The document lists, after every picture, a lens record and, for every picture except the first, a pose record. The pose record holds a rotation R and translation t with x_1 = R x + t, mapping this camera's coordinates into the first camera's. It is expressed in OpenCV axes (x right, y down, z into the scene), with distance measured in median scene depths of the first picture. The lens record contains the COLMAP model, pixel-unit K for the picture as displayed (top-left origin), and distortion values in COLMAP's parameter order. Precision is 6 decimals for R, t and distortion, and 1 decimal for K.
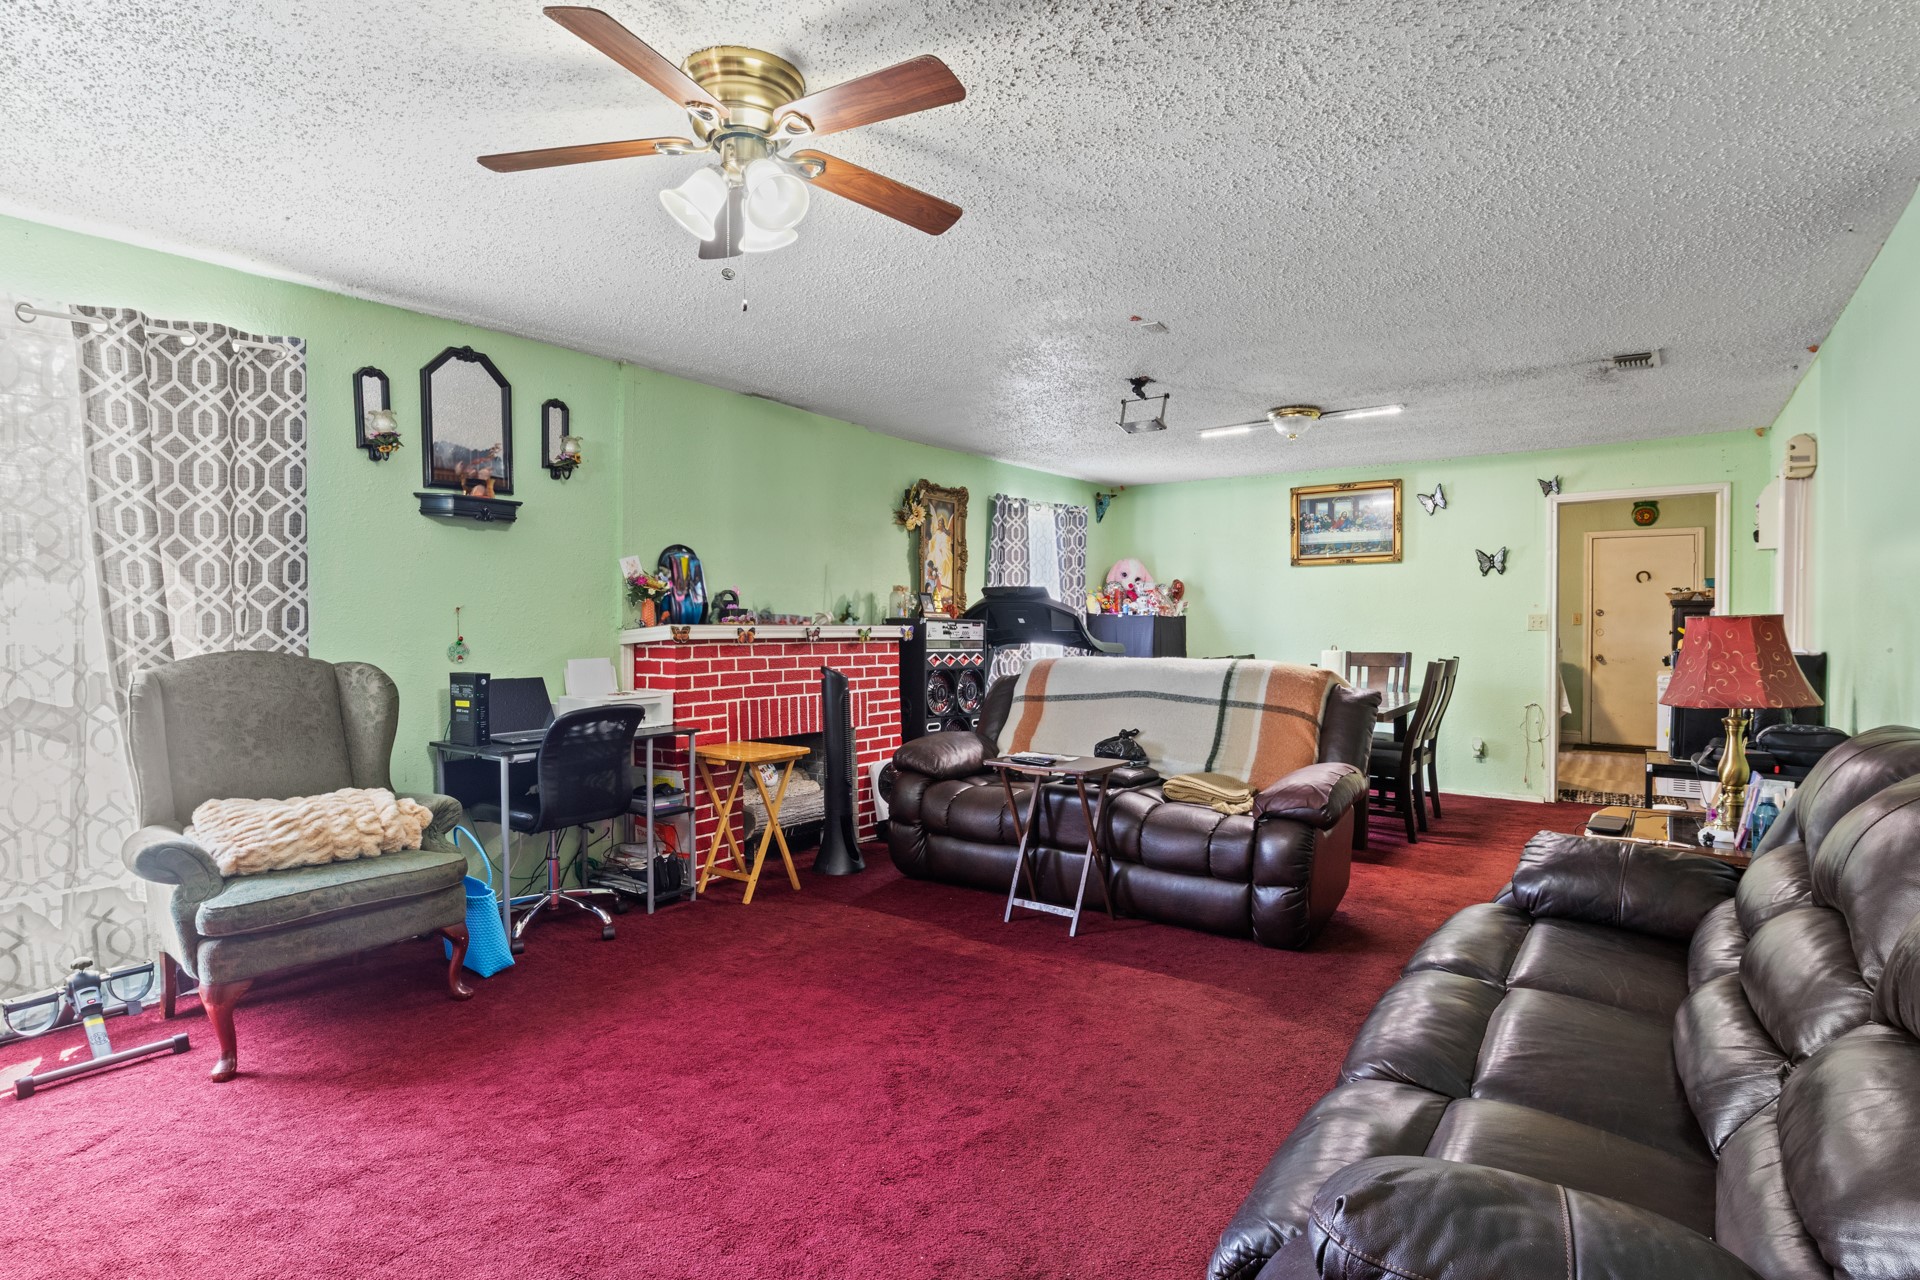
lens RADIAL K [[981.6, 0, 965.5], [0, 981.6, 634.0], [0, 0, 1]] dist [-0.009590, 0.002987]
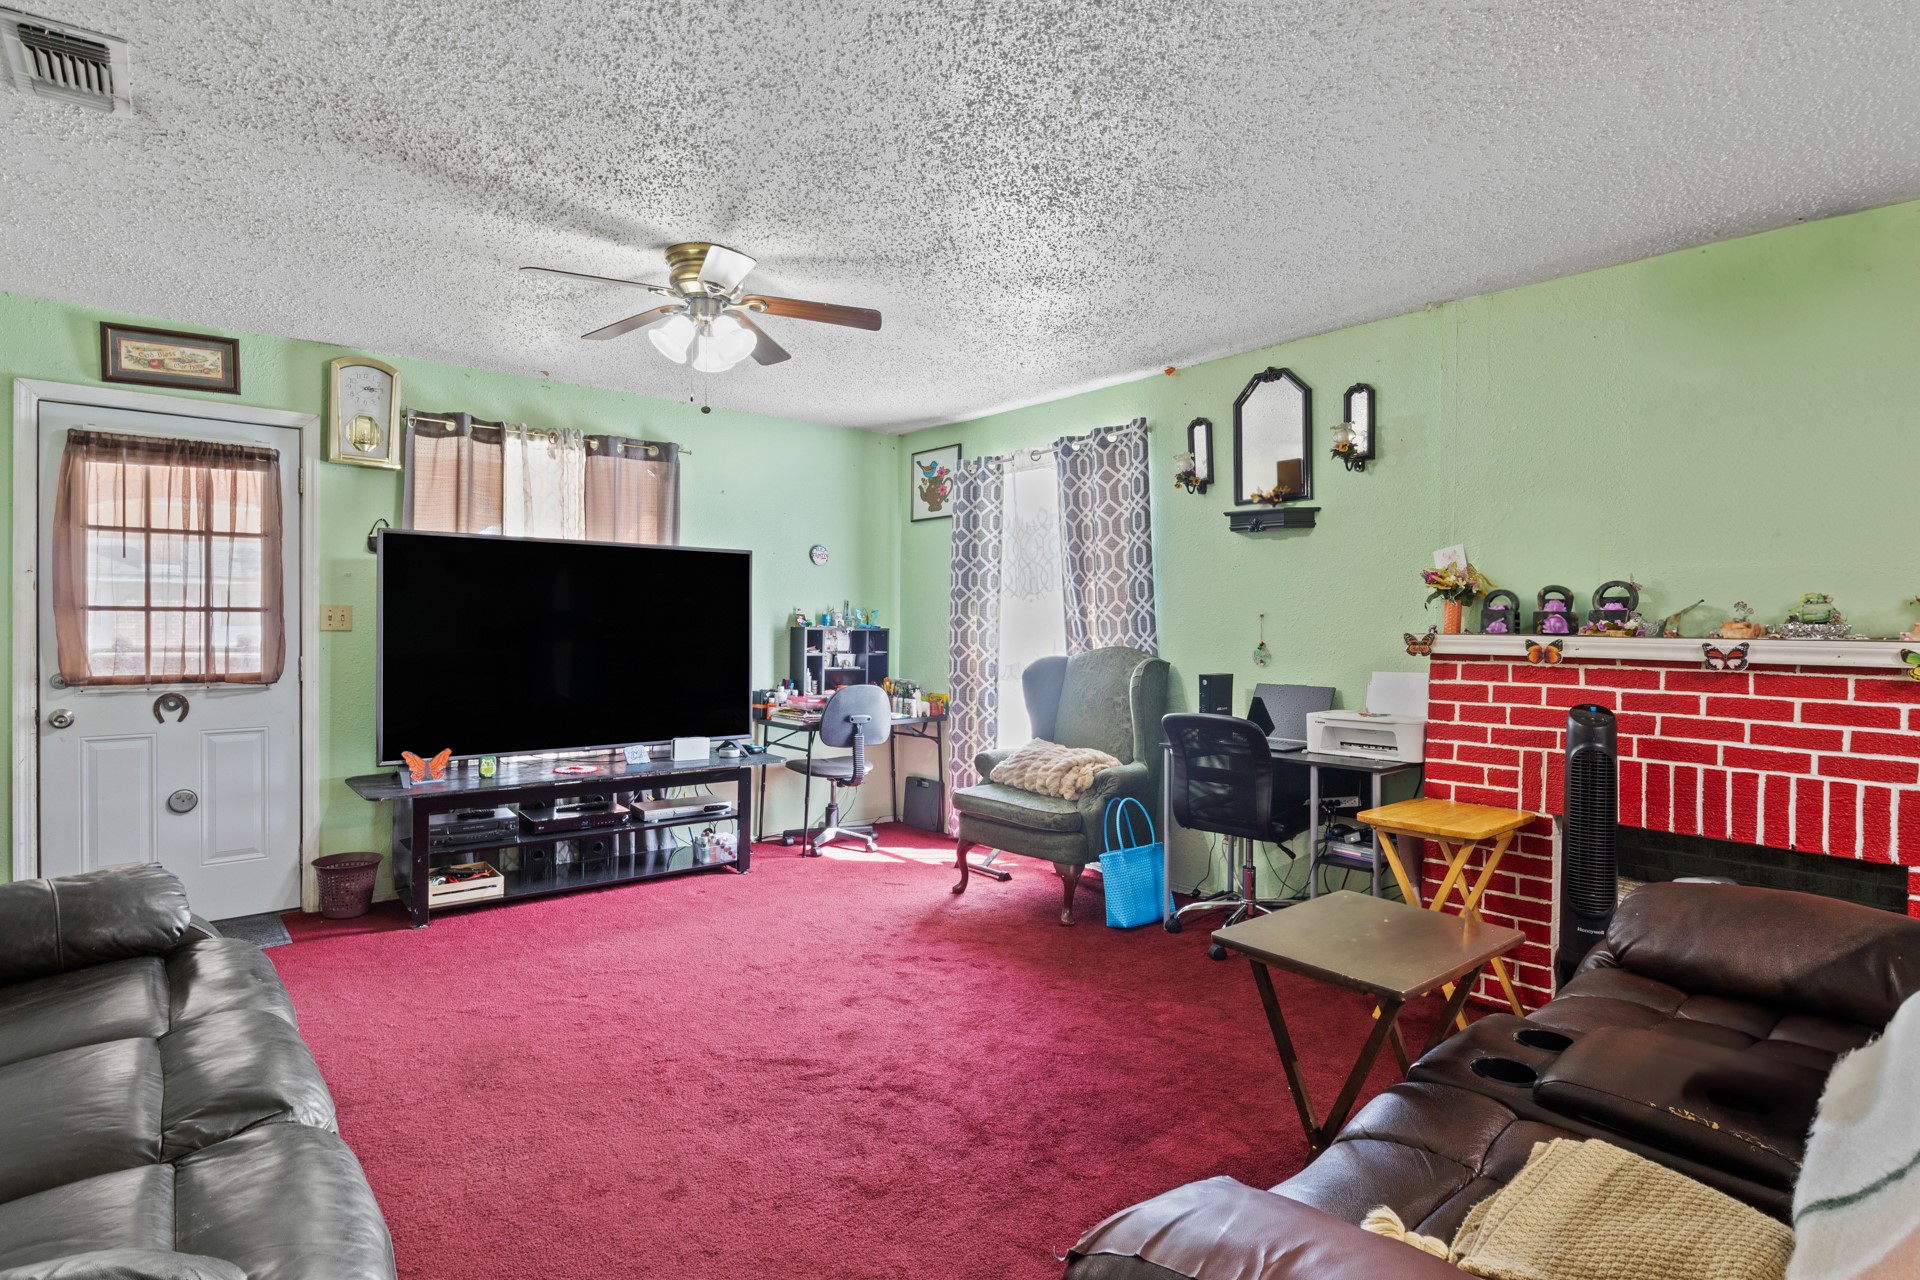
lens RADIAL K [[981.6, 0, 960.9], [0, 981.6, 628.4], [0, 0, 1]] dist [-0.009590, 0.002987]
pose [[-0.250889, 0.003377, -0.968010, 0.349497], [-0.018979, 0.999785, 0.008407, -0.008489], [0.967830, 0.020481, -0.250771, 0.552374]]
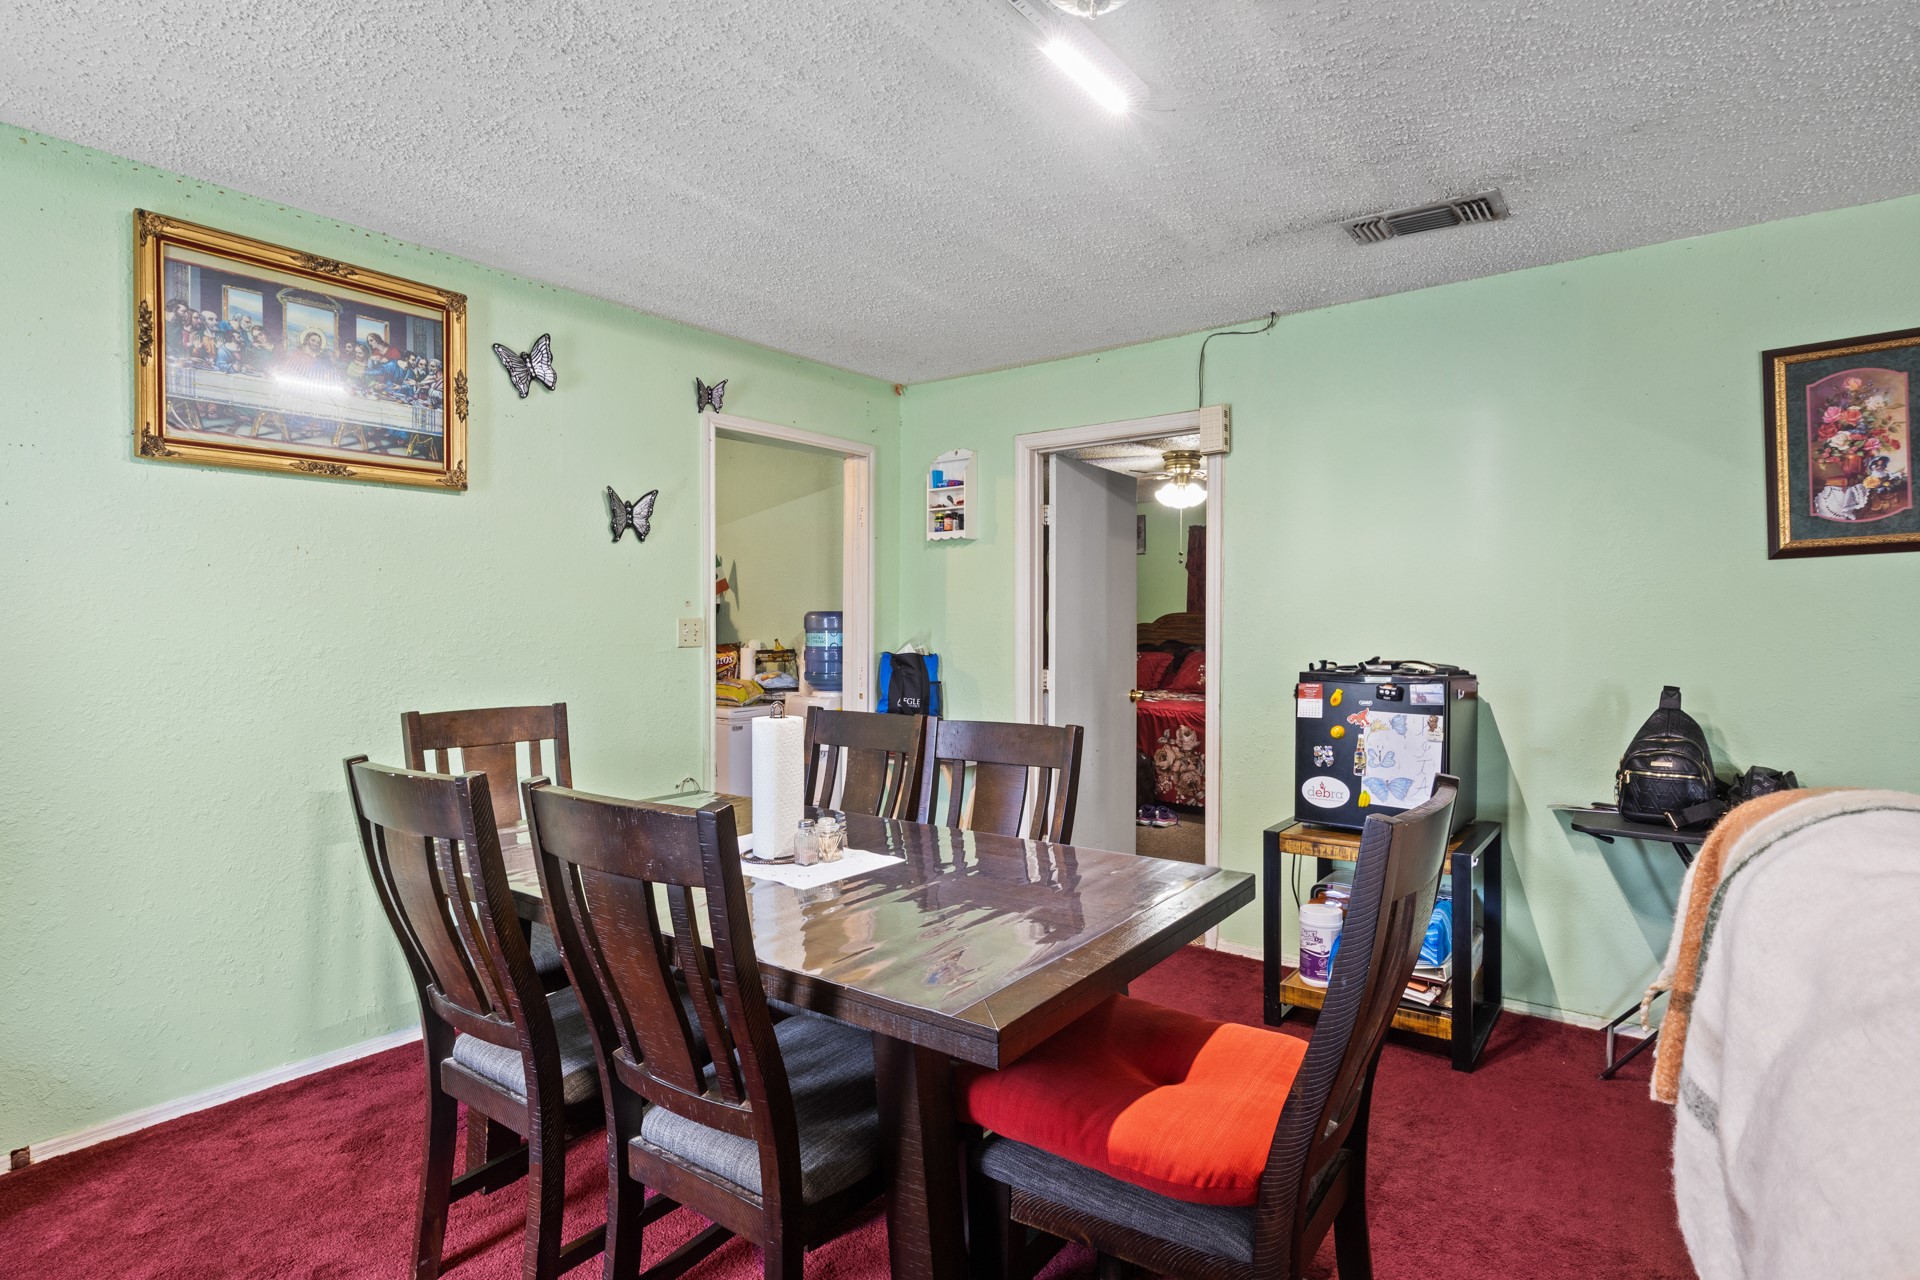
lens RADIAL K [[981.6, 0, 992.1], [0, 981.6, 629.8], [0, 0, 1]] dist [-0.009590, 0.002987]
pose [[0.014579, -0.001220, 0.999893, 0.025558], [0.009773, 0.999952, 0.001077, -0.012705], [-0.999846, 0.009757, 0.014590, 0.826300]]
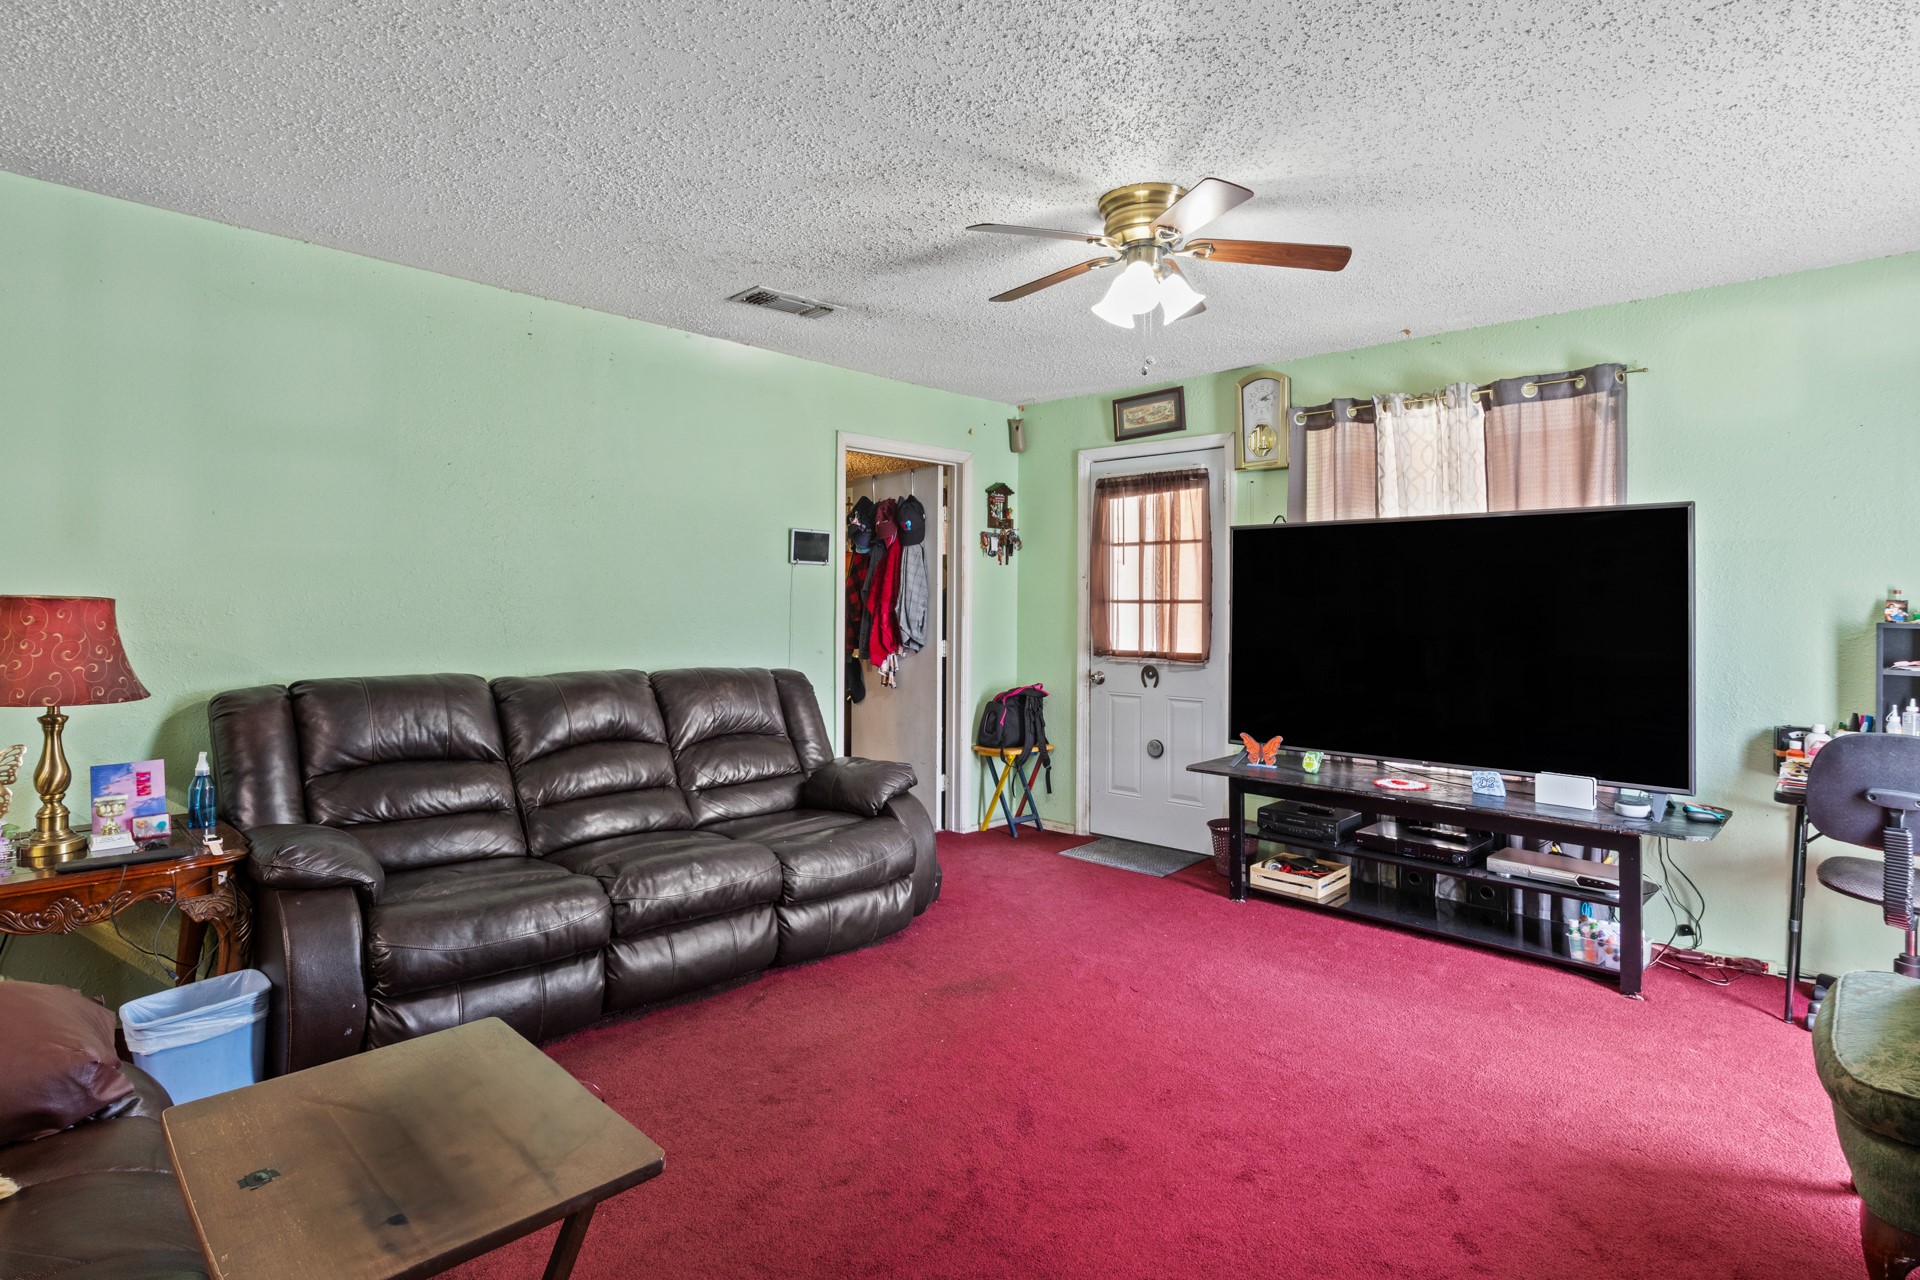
lens RADIAL K [[981.6, 0, 952.1], [0, 981.6, 591.6], [0, 0, 1]] dist [-0.009590, 0.002987]
pose [[-0.987328, -0.005203, 0.158606, -0.056397], [-0.005692, 0.999980, -0.002628, -0.011245], [-0.158589, -0.003498, -0.987338, 0.737237]]
